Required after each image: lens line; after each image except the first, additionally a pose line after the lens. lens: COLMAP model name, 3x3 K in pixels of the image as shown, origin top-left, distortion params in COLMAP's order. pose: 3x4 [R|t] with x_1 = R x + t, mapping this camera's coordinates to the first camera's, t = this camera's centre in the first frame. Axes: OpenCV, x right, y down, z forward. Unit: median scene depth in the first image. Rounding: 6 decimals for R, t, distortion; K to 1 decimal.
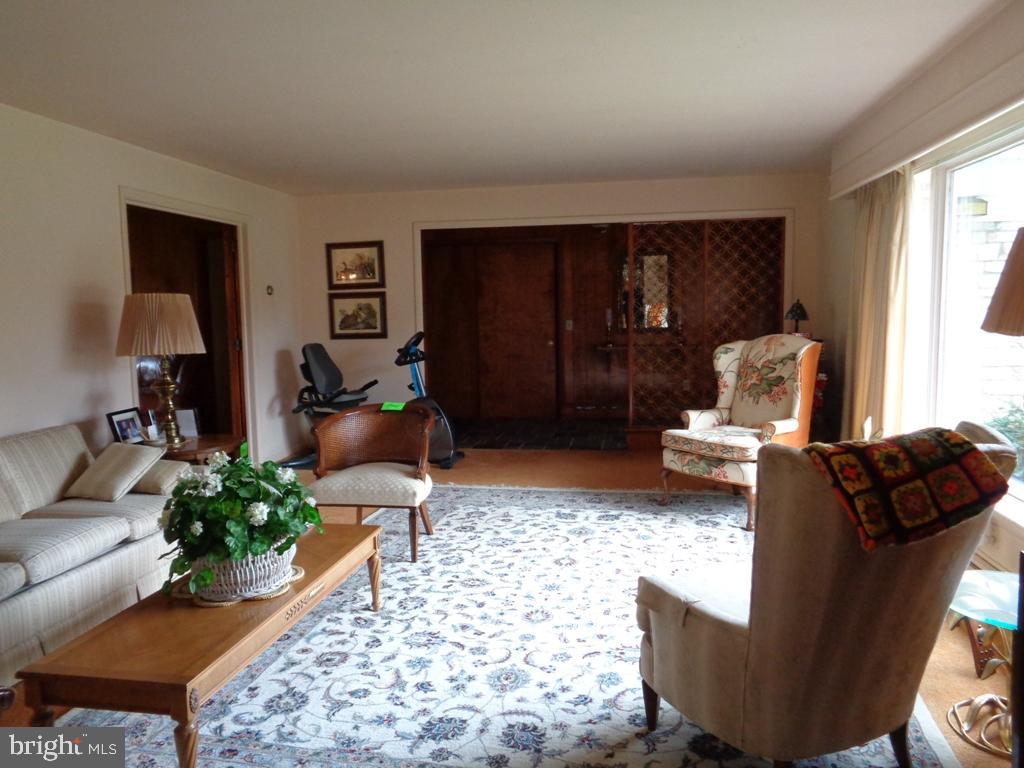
lens RADIAL K [[770.6, 0, 514.9], [0, 770.6, 386.2], [0, 0, 1]] dist [0.000870, 0.013211]
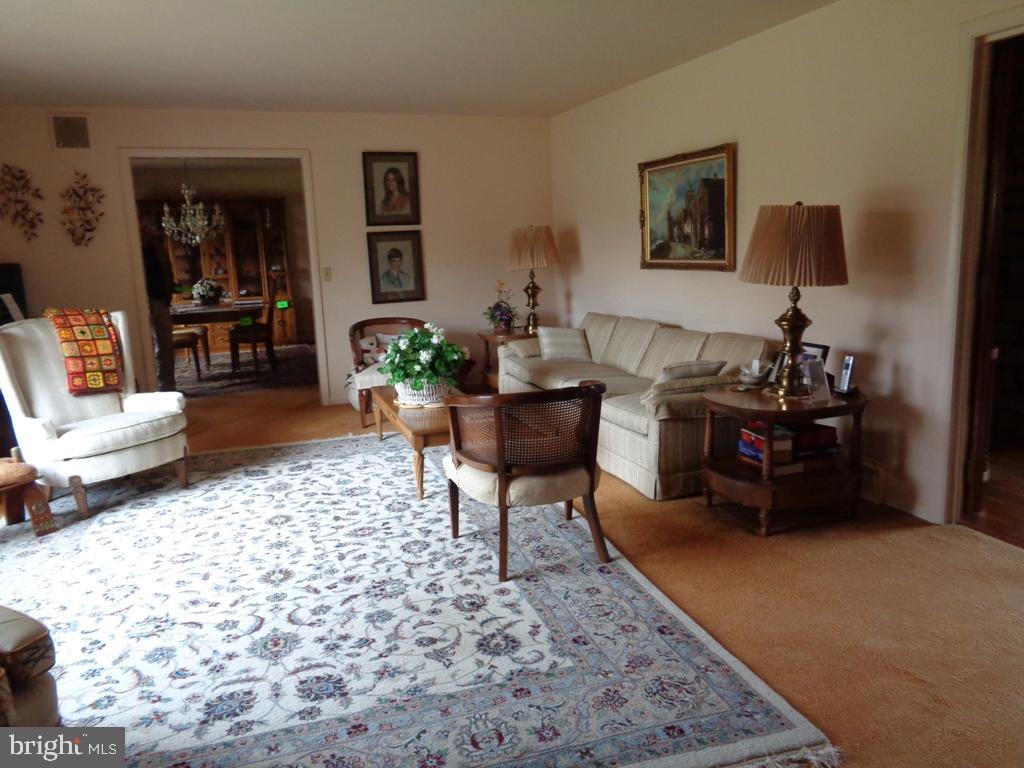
lens RADIAL K [[770.6, 0, 514.5], [0, 770.6, 383.4], [0, 0, 1]] dist [0.000870, 0.013211]
pose [[-0.869156, 0.142482, -0.473567, 0.202767], [0.004240, 0.959708, 0.280966, -0.186243], [0.494519, 0.242196, -0.834741, 1.756351]]
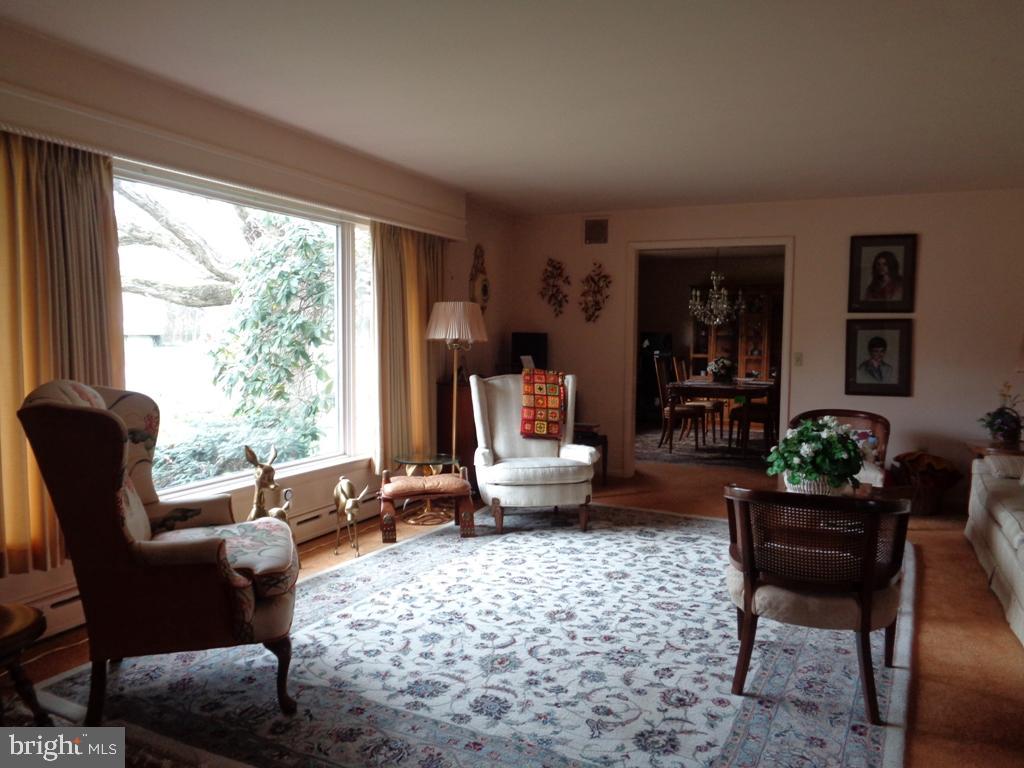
lens RADIAL K [[770.6, 0, 510.6], [0, 770.6, 382.0], [0, 0, 1]] dist [0.000870, 0.013211]
pose [[-0.964065, -0.008033, 0.265546, -0.112218], [0.035243, 0.986842, 0.157802, -0.179029], [-0.263320, 0.161490, -0.951096, 1.833218]]
